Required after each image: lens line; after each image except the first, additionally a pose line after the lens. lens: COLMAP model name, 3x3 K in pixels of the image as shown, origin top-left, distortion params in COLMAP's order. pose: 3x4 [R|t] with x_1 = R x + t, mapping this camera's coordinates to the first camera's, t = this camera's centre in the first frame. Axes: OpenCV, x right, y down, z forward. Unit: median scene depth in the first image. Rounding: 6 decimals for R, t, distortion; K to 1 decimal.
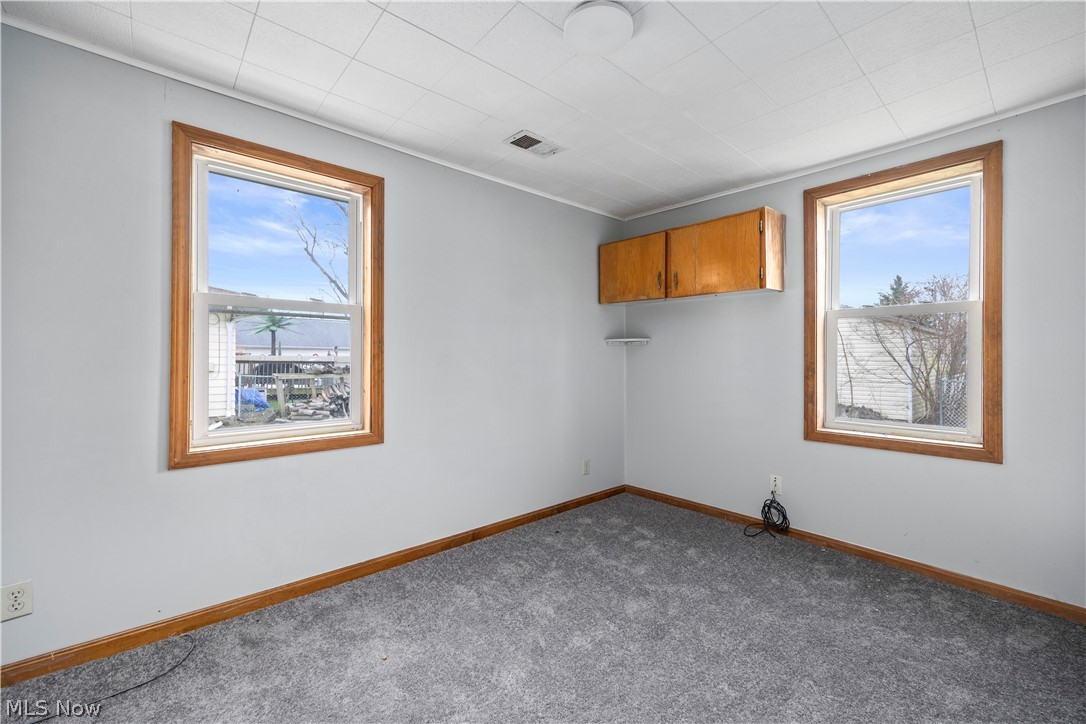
lens RADIAL K [[431.4, 0, 540.0], [0, 431.4, 357.6], [0, 0, 1]] dist [-0.004604, 0.000038]
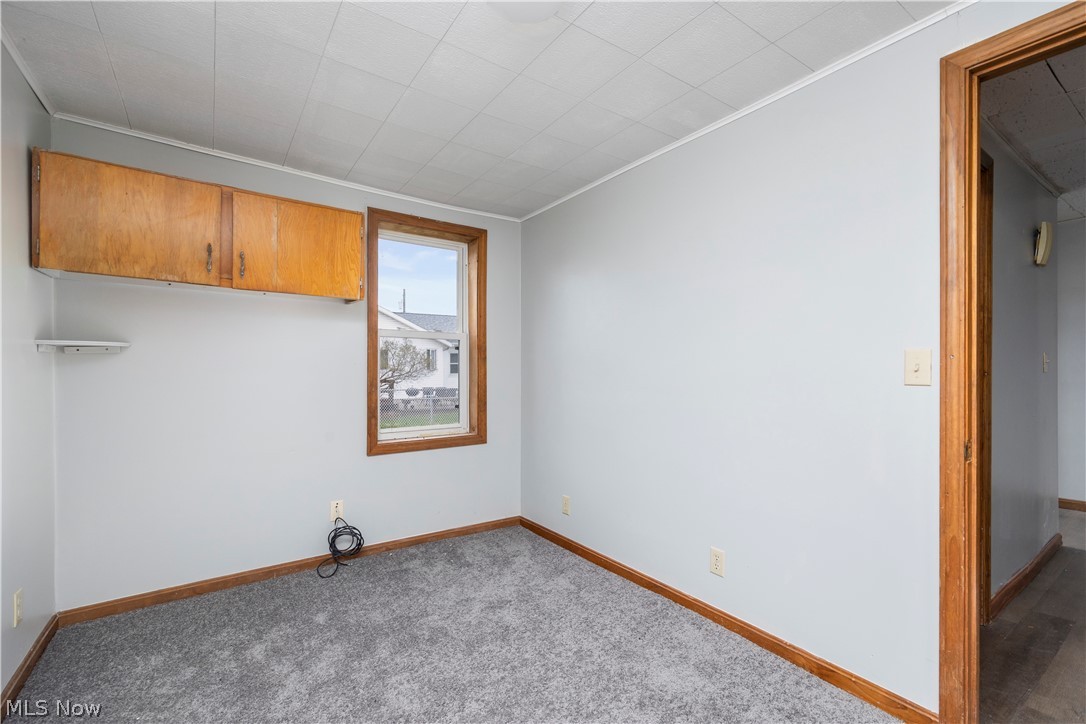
lens RADIAL K [[466.8, 0, 538.4], [0, 466.8, 370.2], [0, 0, 1]] dist [-0.007600, 0.001345]
pose [[0.110401, 0.004600, 0.993876, -0.569558], [0.003960, 0.999979, -0.005068, -0.001807], [-0.993879, 0.004495, 0.110380, 0.642168]]
